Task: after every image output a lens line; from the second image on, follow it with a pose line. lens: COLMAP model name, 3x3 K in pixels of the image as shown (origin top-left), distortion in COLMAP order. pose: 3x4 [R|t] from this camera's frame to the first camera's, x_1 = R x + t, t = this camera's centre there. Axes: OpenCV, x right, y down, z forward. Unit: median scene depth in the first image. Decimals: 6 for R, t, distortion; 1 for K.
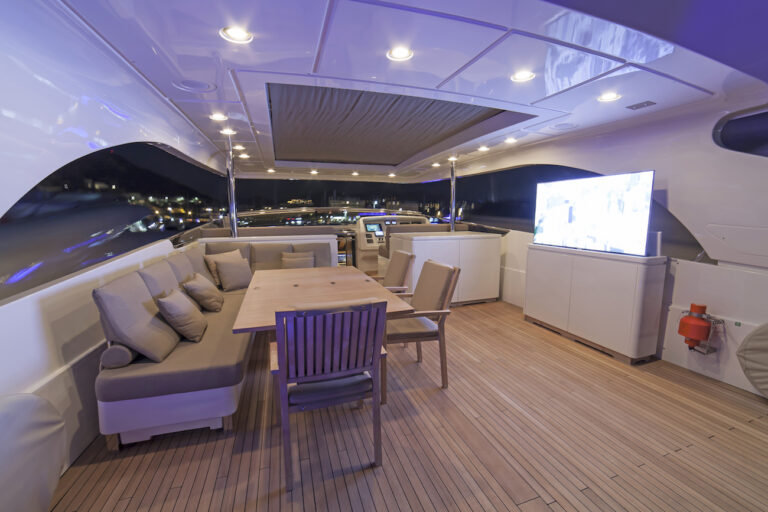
lens RADIAL K [[306.3, 0, 387.9], [0, 306.3, 256.0], [0, 0, 1]] dist [-0.038680, 0.020706]
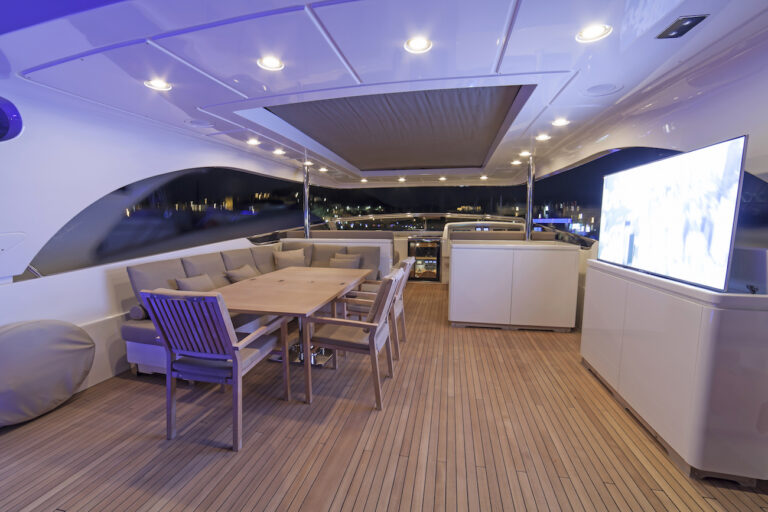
lens RADIAL K [[306.3, 0, 387.9], [0, 306.3, 256.0], [0, 0, 1]] dist [-0.038680, 0.020706]
pose [[0.863420, 0.057874, -0.501156, 0.456209], [-0.068573, 0.997642, -0.002934, -0.015387], [0.499804, 0.036899, 0.865352, 0.154205]]
